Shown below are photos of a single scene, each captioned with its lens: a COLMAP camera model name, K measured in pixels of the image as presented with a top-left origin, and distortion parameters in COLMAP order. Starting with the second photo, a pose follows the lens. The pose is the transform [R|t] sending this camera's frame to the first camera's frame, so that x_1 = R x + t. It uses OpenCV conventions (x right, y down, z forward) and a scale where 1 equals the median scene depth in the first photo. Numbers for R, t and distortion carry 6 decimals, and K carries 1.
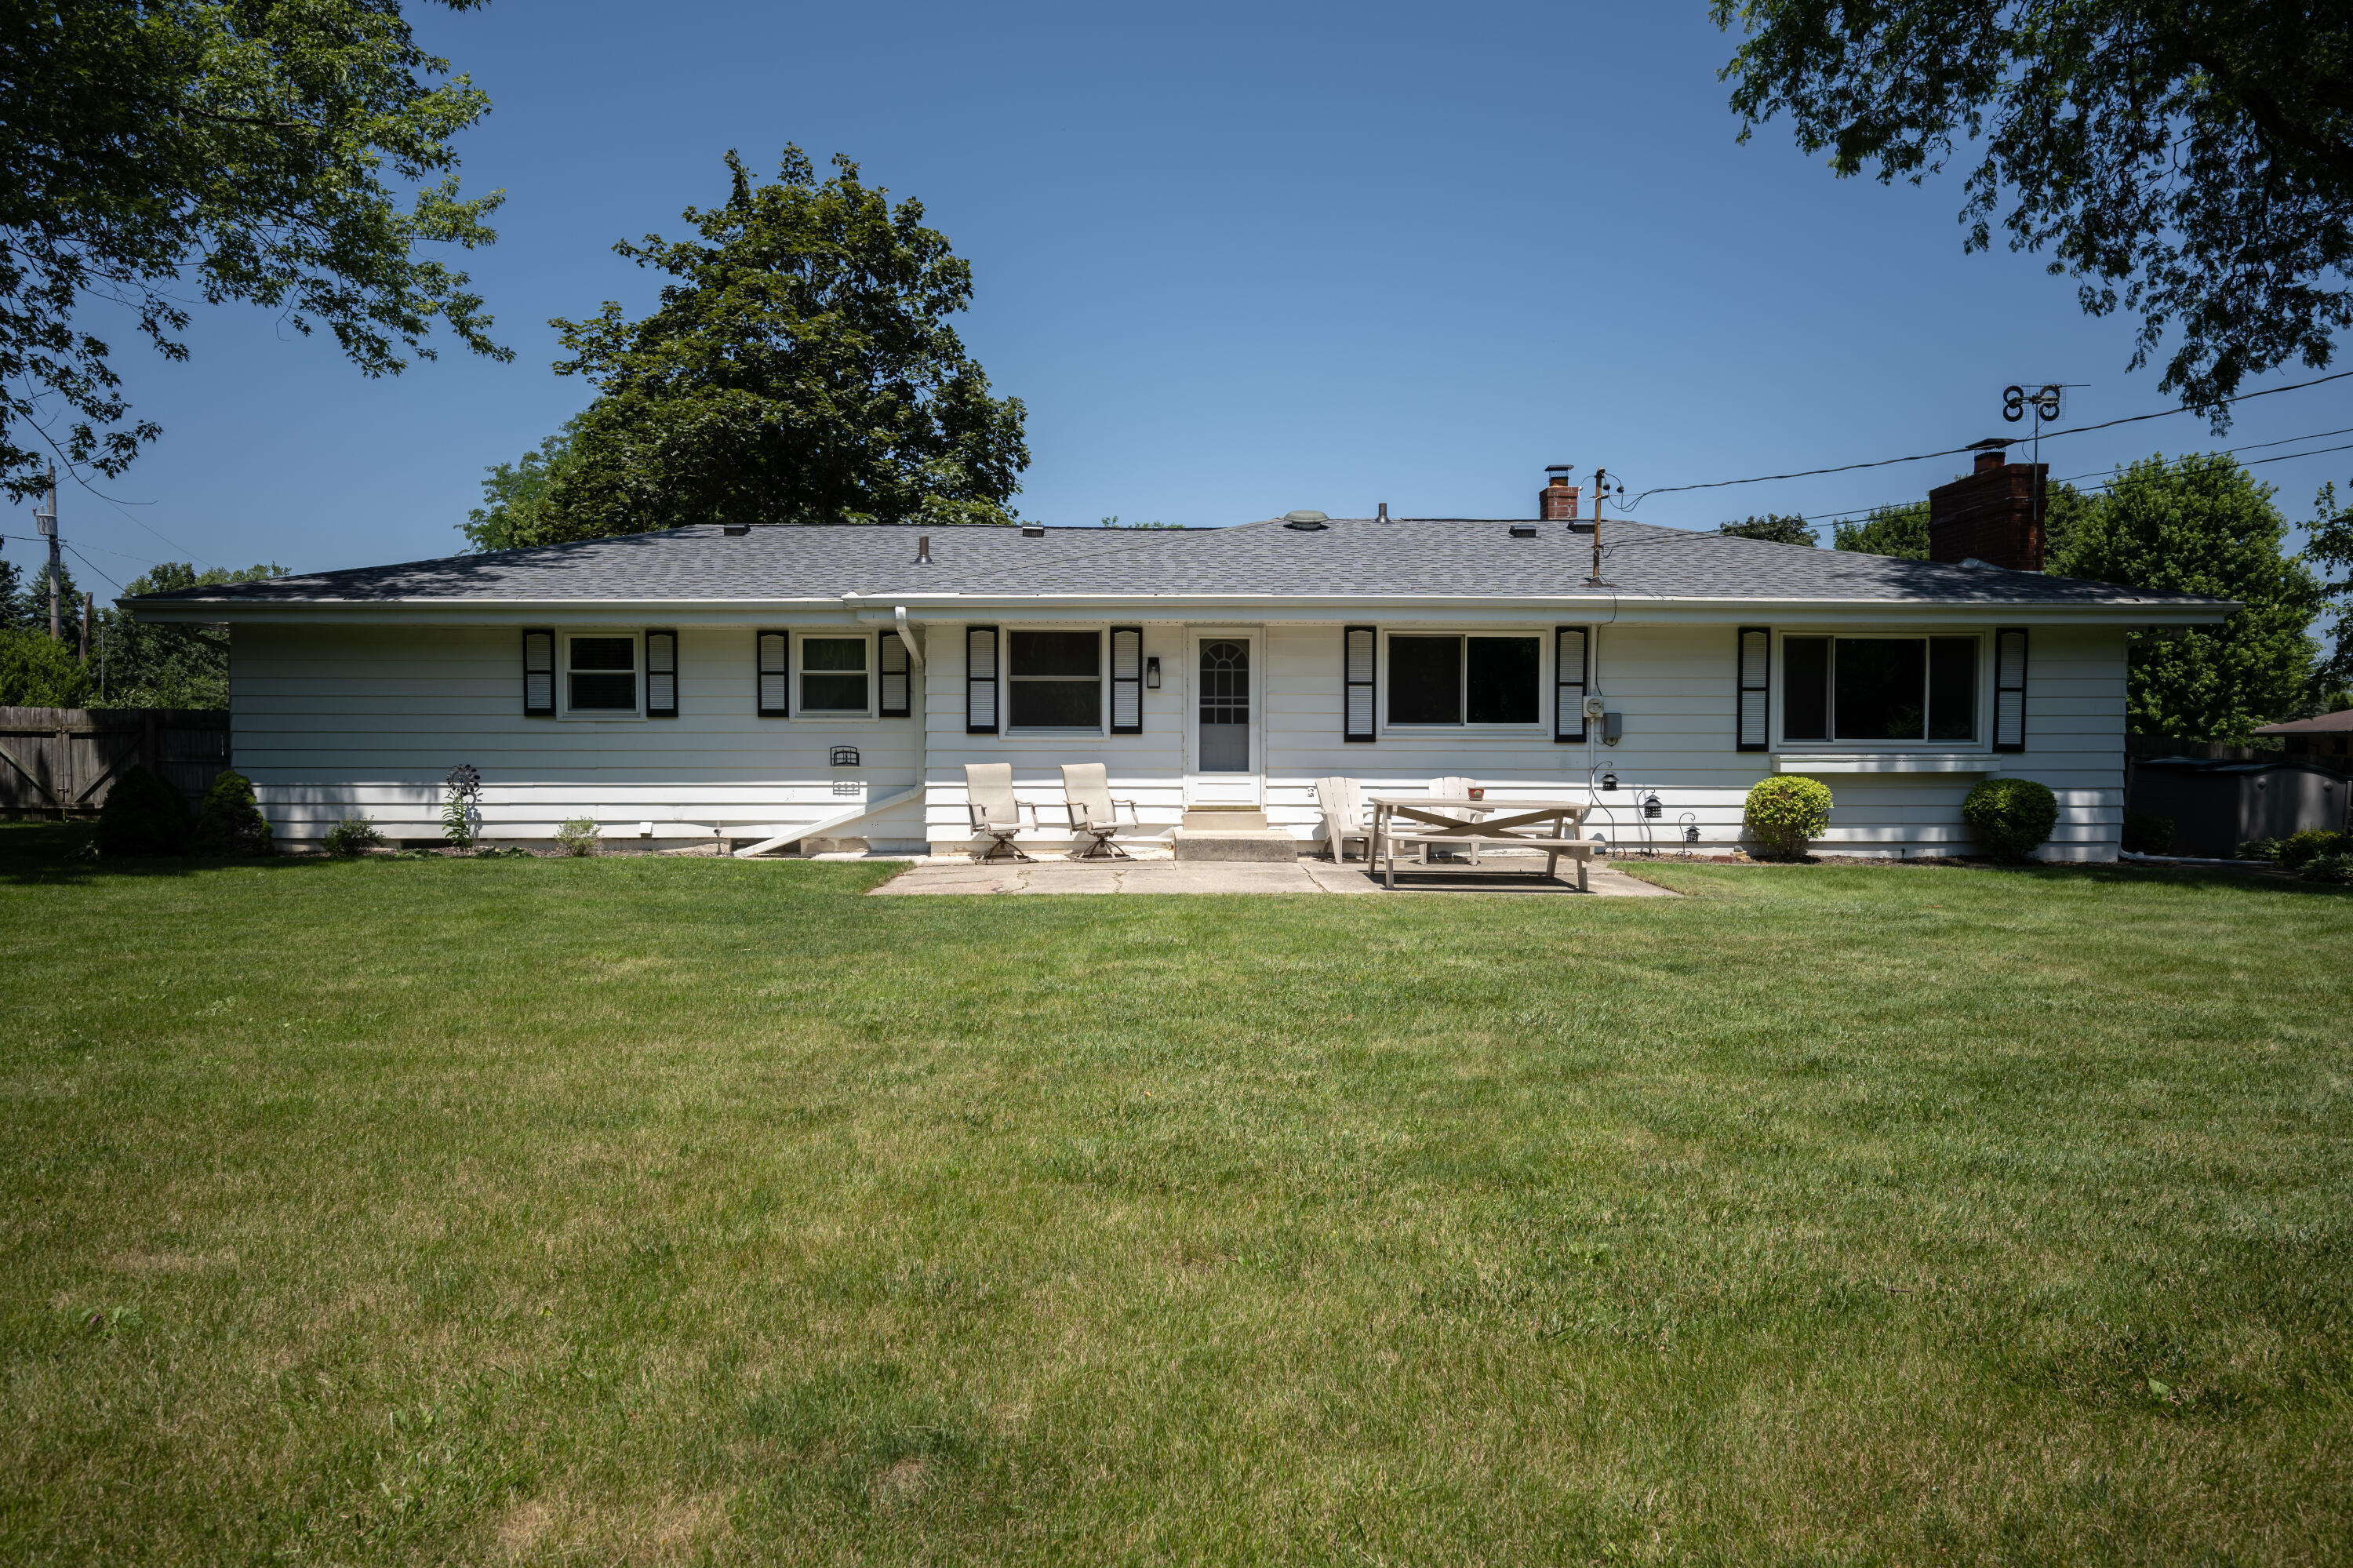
lens RADIAL K [[1423.1, 0, 1176.2], [0, 1423.1, 719.7], [0, 0, 1]] dist [-0.000517, -0.000098]
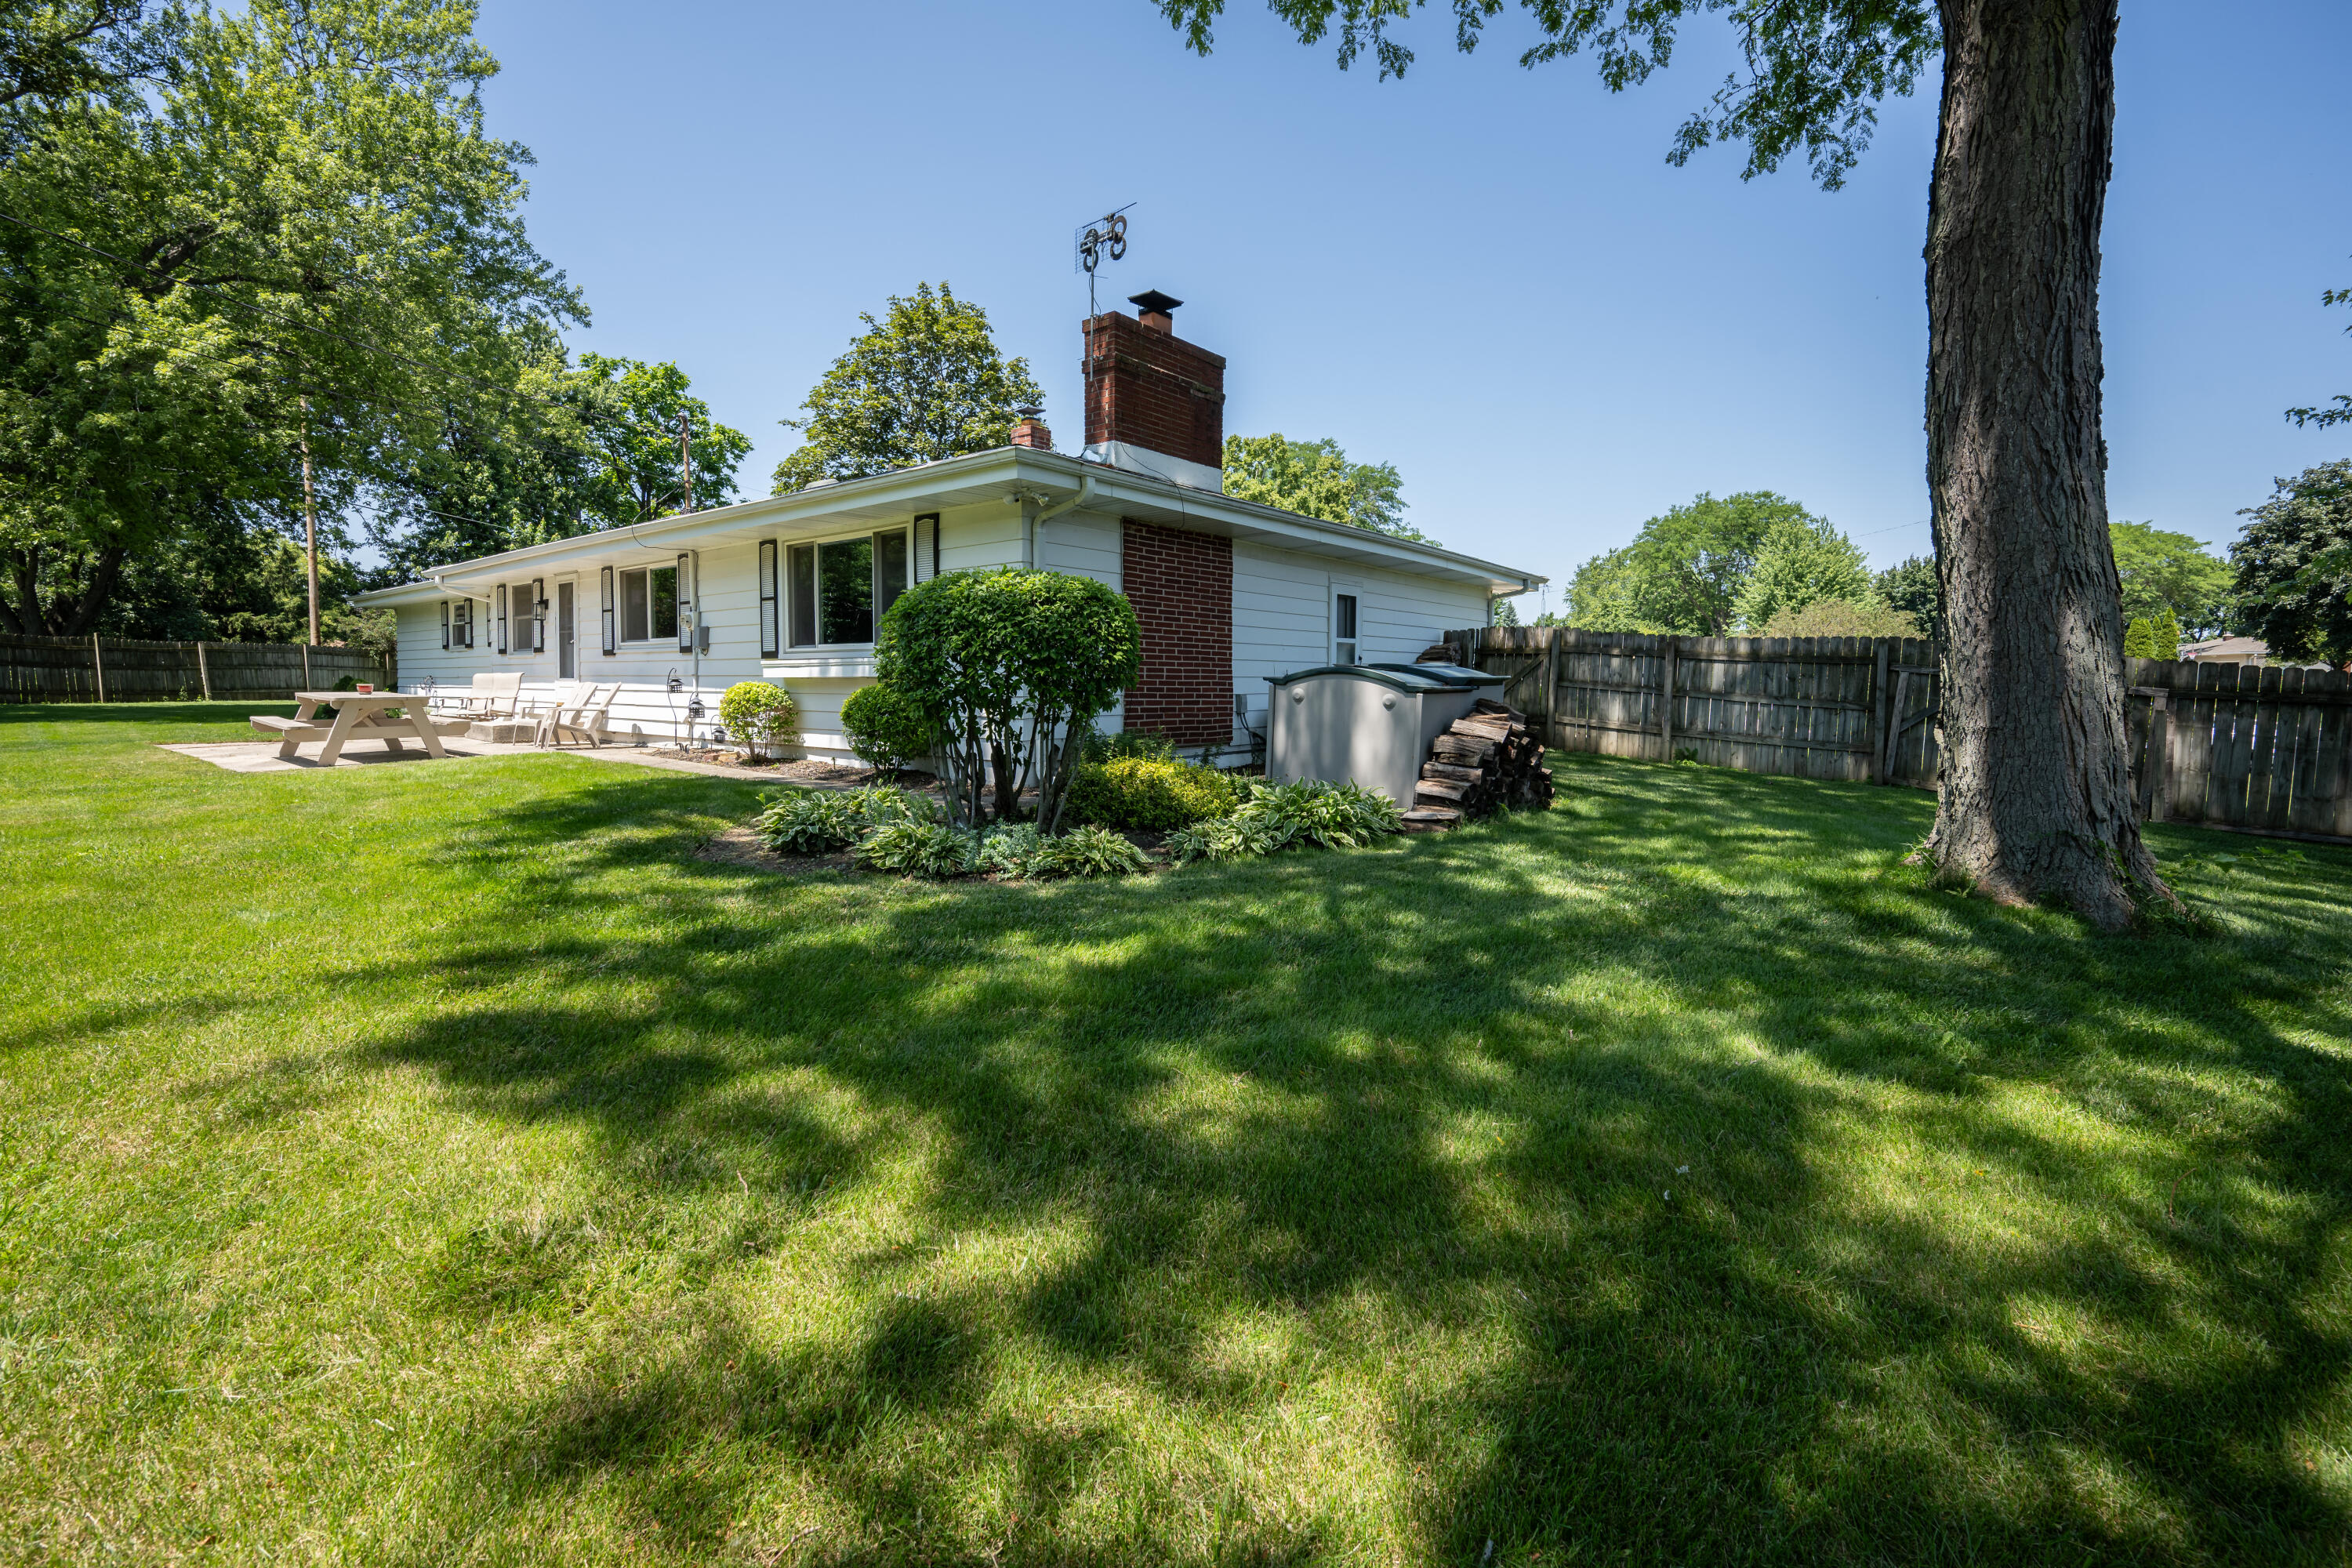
lens RADIAL K [[969.1, 0, 1170.9], [0, 969.1, 706.0], [0, 0, 1]] dist [-0.000725, 0.000359]
pose [[0.792990, 0.015163, -0.609046, 1.084067], [0.005005, 0.999494, 0.031400, 0.036790], [0.609214, -0.027948, 0.792513, 0.606589]]
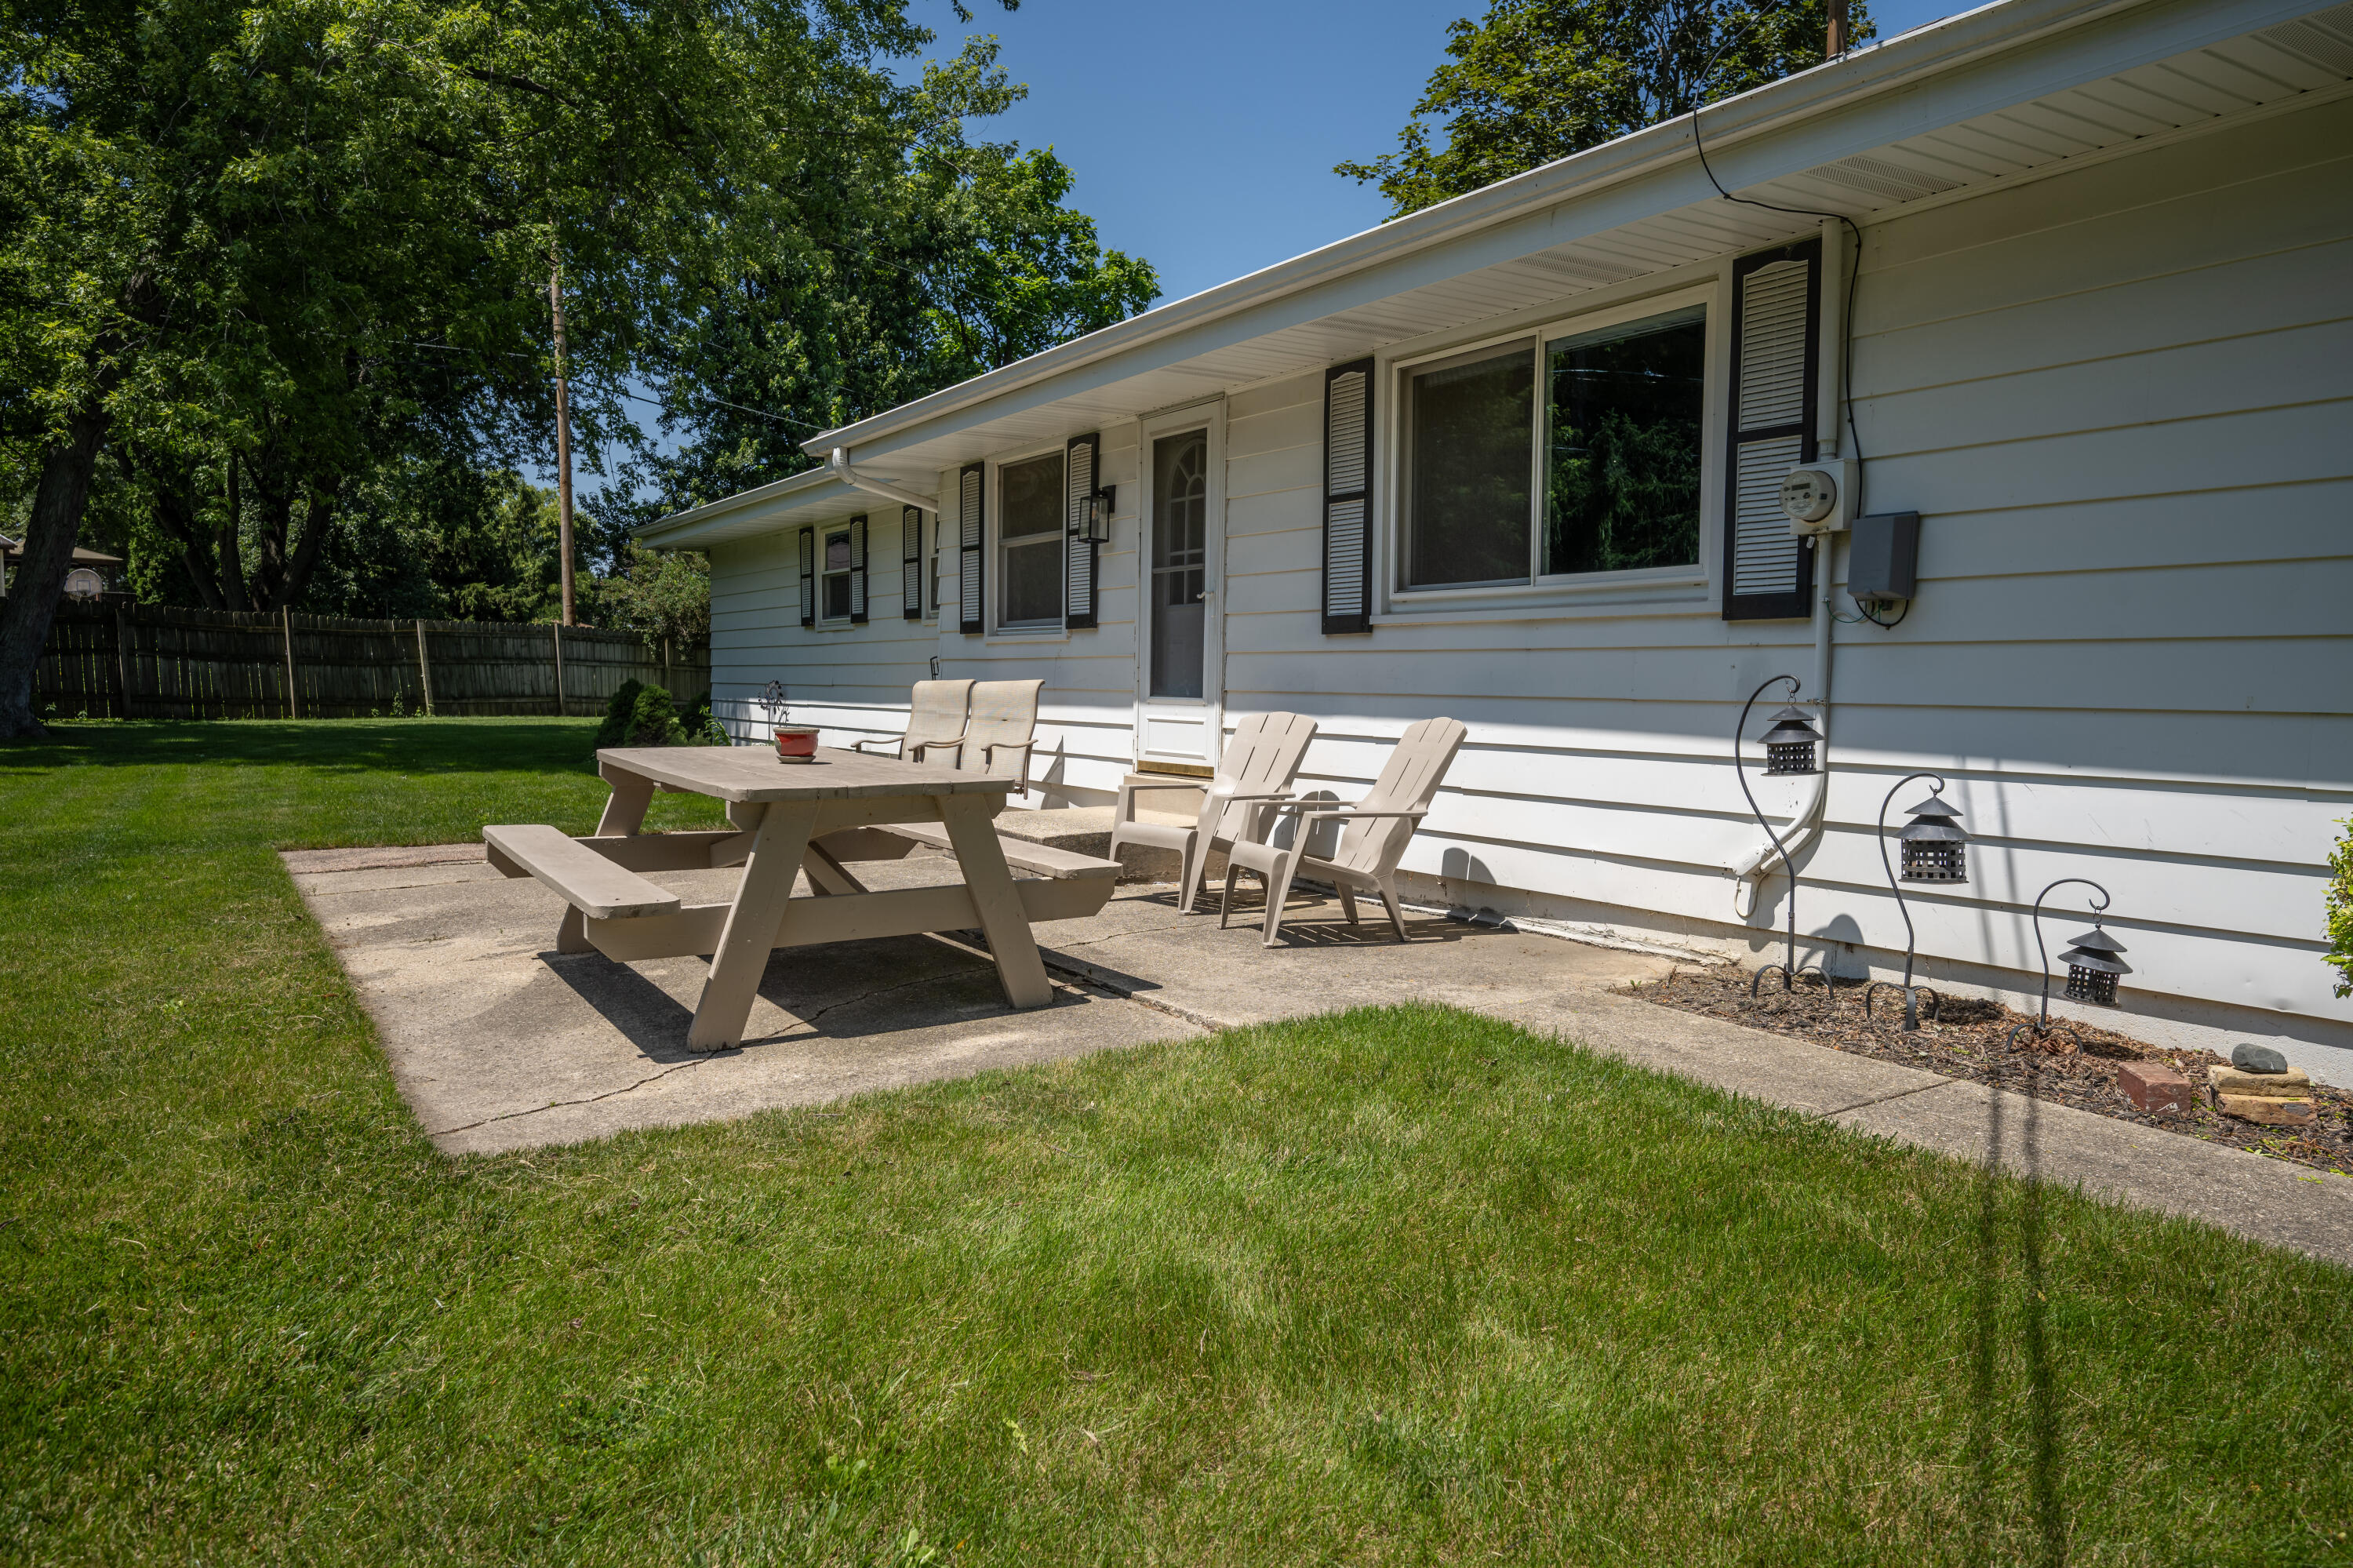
lens RADIAL K [[1553.0, 0, 1176.5], [0, 1553.0, 784.0], [0, 0, 1]] dist [0.006755, 0.001117]
pose [[0.542508, 0.057899, -0.838053, 0.501098], [-0.001433, 0.997684, 0.068000, 0.029585], [0.840049, -0.035690, 0.541335, 0.698275]]
